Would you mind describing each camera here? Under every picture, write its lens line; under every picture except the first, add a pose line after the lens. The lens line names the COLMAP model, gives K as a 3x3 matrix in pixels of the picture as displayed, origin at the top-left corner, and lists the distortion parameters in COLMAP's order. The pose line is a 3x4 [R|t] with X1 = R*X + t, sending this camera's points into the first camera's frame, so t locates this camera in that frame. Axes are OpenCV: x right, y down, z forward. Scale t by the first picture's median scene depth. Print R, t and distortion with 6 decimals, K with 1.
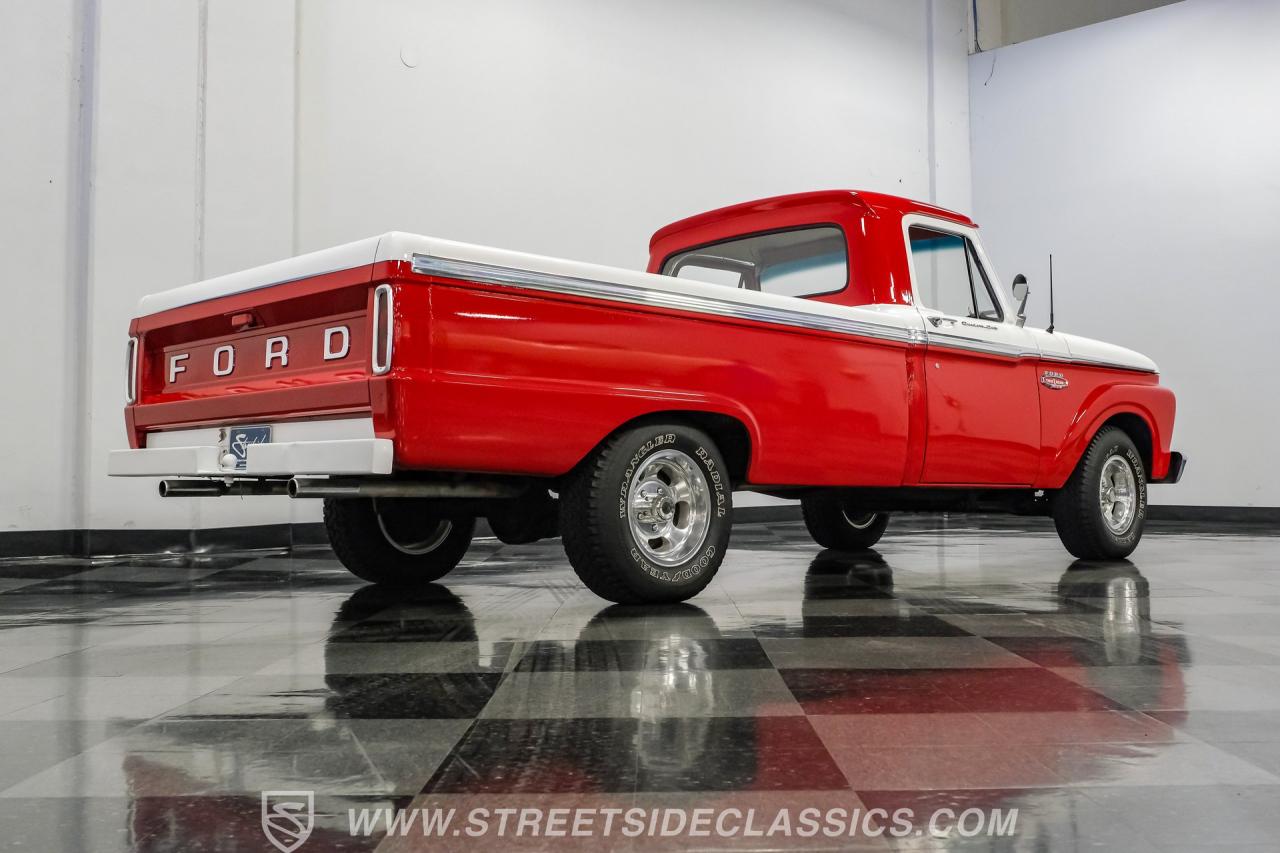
lens RADIAL K [[1371.7, 0, 610.2], [0, 1371.7, 402.2], [0, 0, 1]] dist [-0.020739, 0.003084]
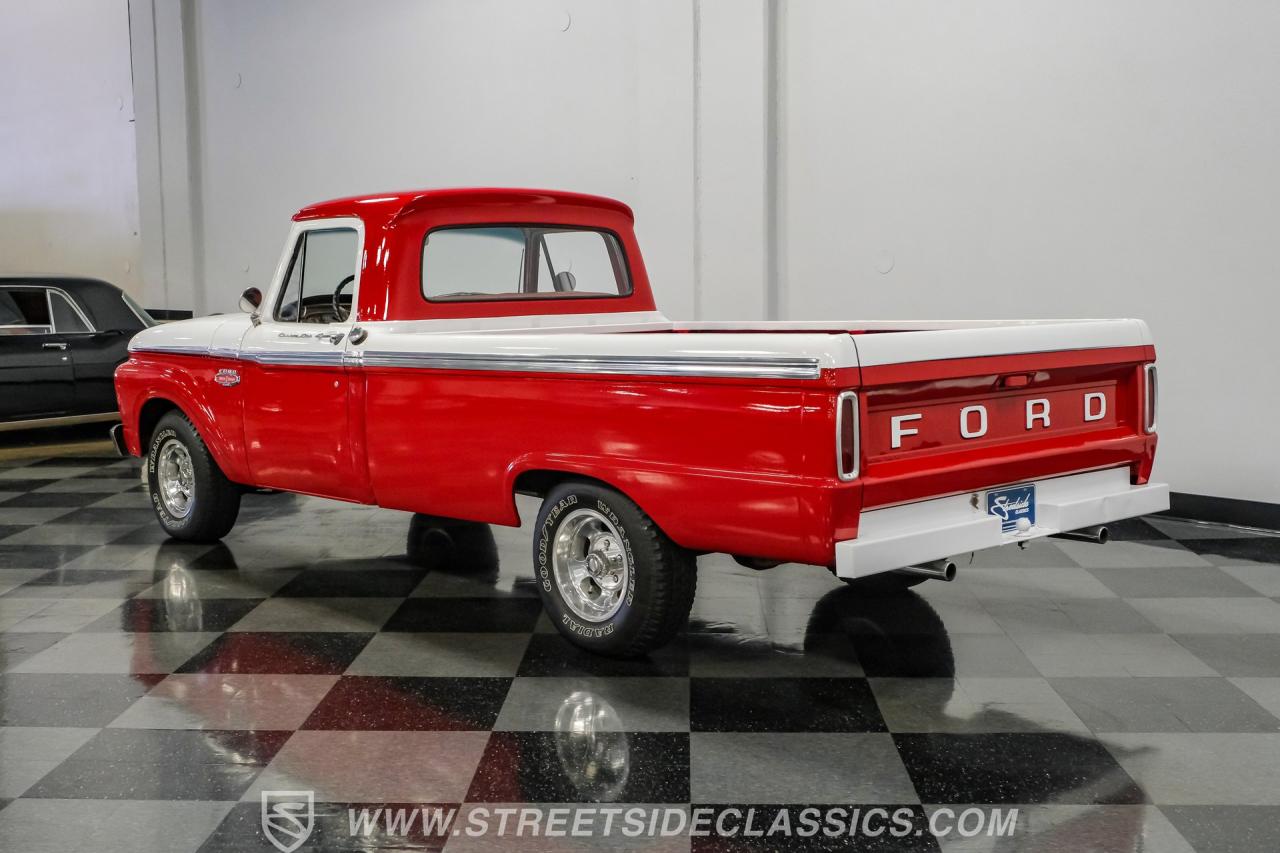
lens RADIAL K [[1422.7, 0, 640.0], [0, 1422.7, 426.5], [0, 0, 1]] dist [-0.022195, 0.003708]
pose [[-0.002332, -0.094983, 0.995476, -0.930086], [-0.053967, 0.994040, 0.094719, -0.079405], [-0.998540, -0.053502, -0.007444, 0.923934]]
